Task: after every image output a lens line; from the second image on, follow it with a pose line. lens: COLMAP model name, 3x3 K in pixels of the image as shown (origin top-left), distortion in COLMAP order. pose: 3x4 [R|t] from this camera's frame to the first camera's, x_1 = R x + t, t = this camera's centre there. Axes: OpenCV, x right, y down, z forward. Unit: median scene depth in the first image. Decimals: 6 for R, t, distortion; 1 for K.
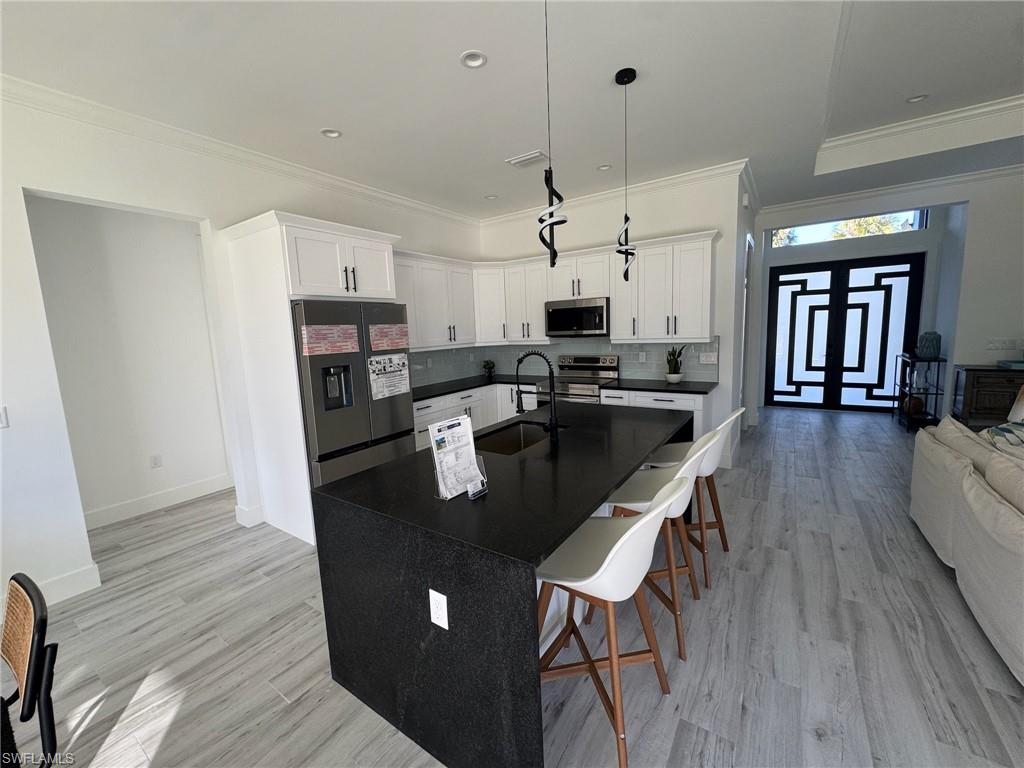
lens RADIAL K [[408.0, 0, 512.0], [0, 408.0, 384.3], [0, 0, 1]] dist [-0.002568, 0.000081]
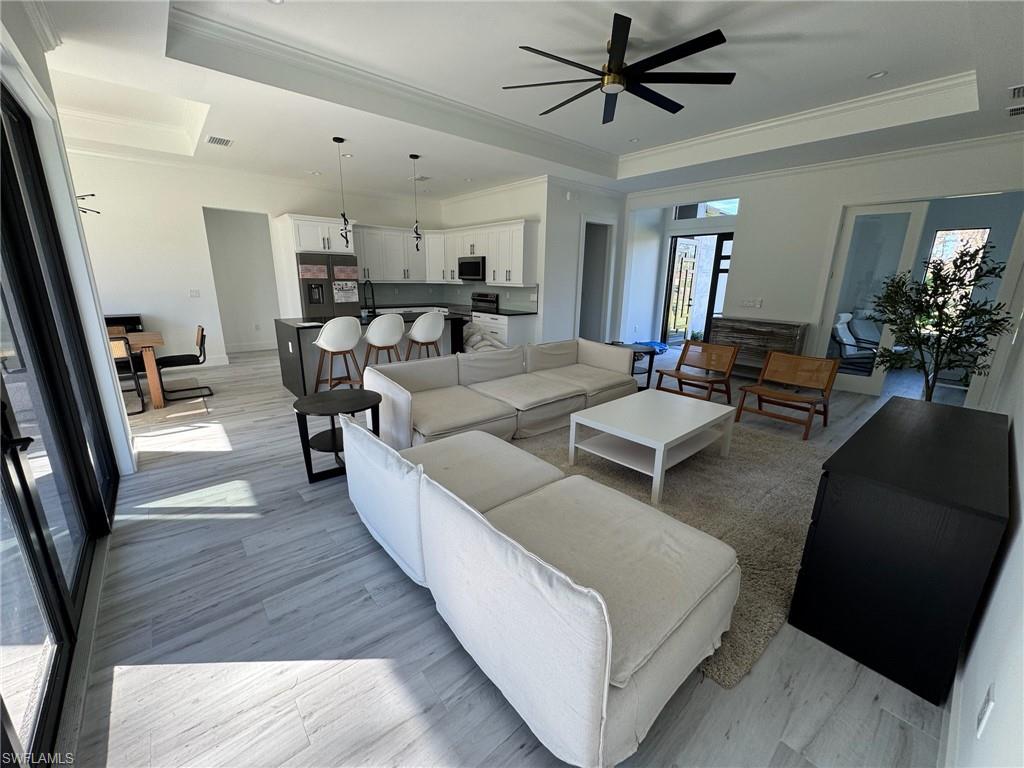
lens RADIAL K [[408.0, 0, 508.6], [0, 408.0, 382.4], [0, 0, 1]] dist [-0.002568, 0.000081]
pose [[0.960676, 0.121472, -0.249692, 1.122279], [-0.091645, 0.987552, 0.127834, 0.097617], [0.262113, -0.099924, 0.959850, -0.849469]]
